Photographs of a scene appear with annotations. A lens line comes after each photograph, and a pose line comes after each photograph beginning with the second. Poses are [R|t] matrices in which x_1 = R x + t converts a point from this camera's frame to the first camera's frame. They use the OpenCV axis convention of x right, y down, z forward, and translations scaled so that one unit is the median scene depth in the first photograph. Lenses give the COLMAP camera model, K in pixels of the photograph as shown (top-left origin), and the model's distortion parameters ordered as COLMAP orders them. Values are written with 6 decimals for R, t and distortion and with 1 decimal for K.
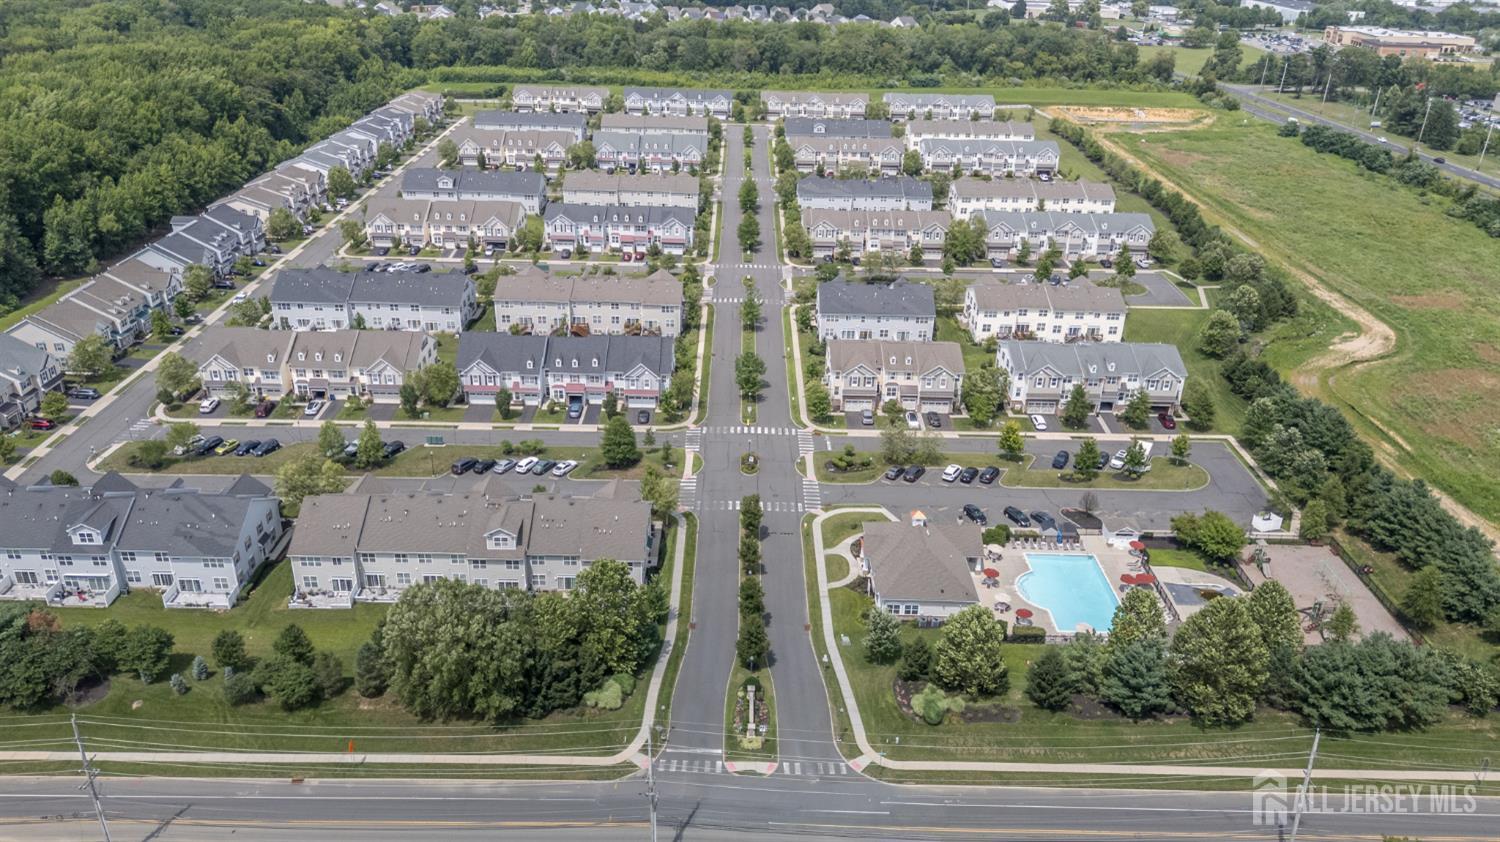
lens RADIAL K [[1097.1, 0, 750.0], [0, 1097.1, 421.0], [0, 0, 1]] dist [0.075972, -0.084415]
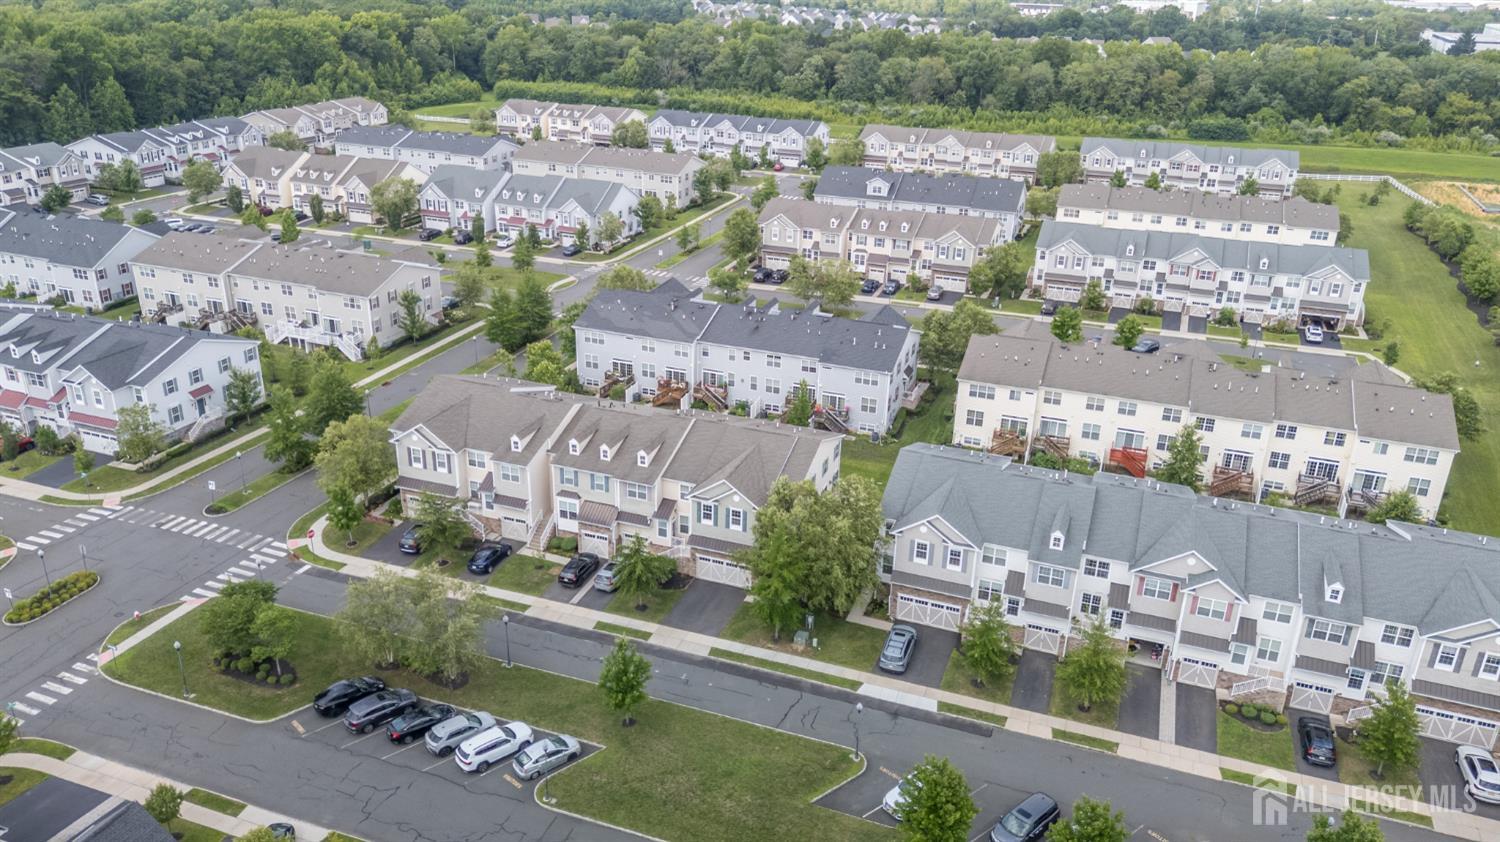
lens RADIAL K [[1097.1, 0, 750.0], [0, 1097.1, 421.0], [0, 0, 1]] dist [0.075972, -0.084415]
pose [[0.935026, 0.133842, -0.328348, 0.157386], [-0.151335, 0.988080, -0.028189, -0.108308], [0.320661, 0.076048, 0.944136, 0.407409]]
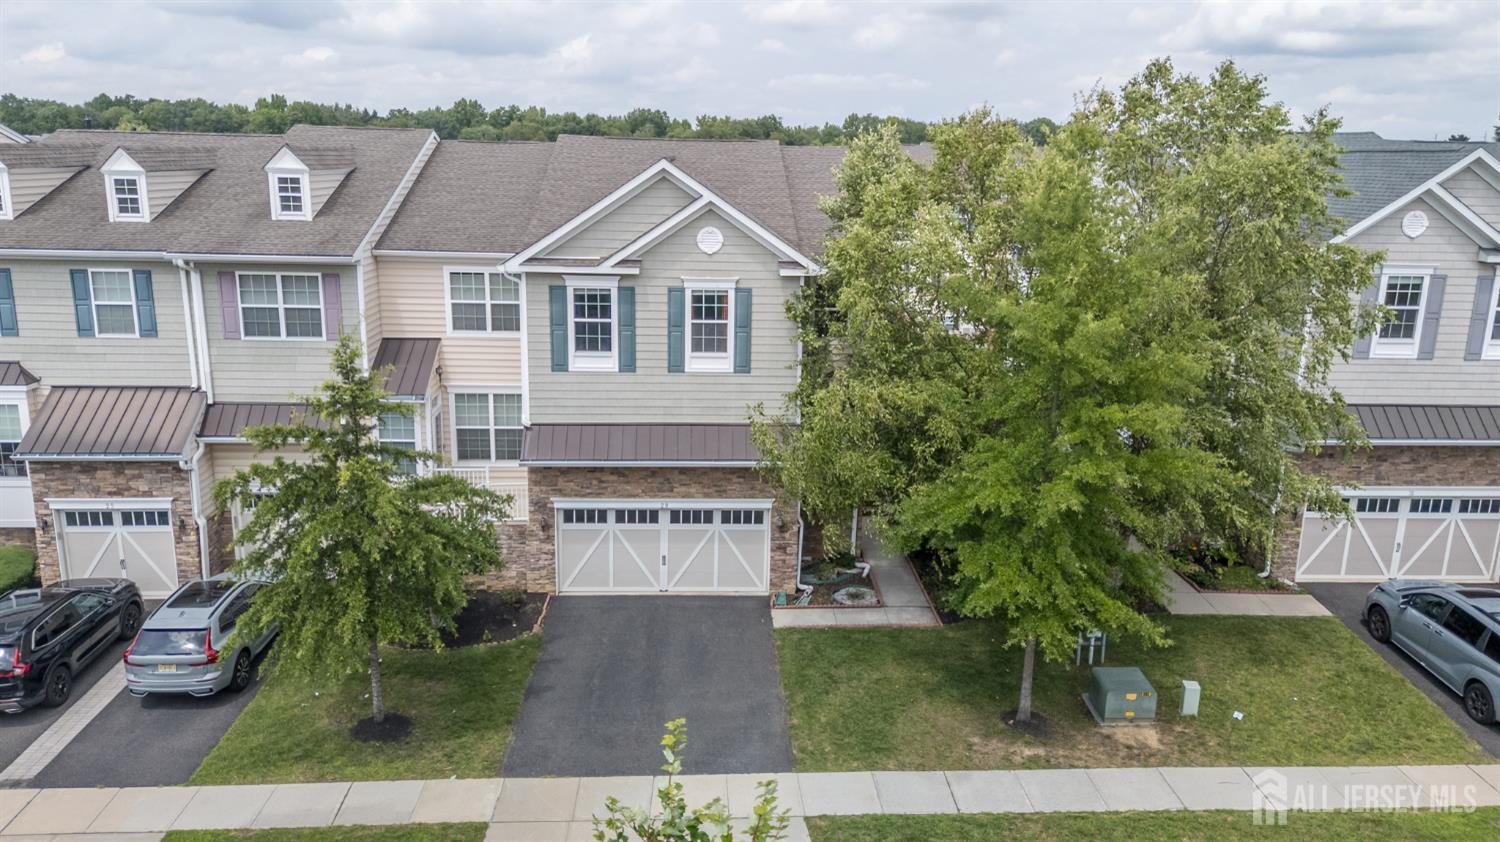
lens RADIAL K [[1081.5, 0, 750.0], [0, 1081.5, 421.0], [0, 0, 1]] dist [0.086747, -0.074500]
pose [[0.998868, -0.017242, 0.044338, 0.097979], [0.025772, 0.979522, -0.199682, -0.083436], [-0.039987, 0.200599, 0.978857, 0.531350]]
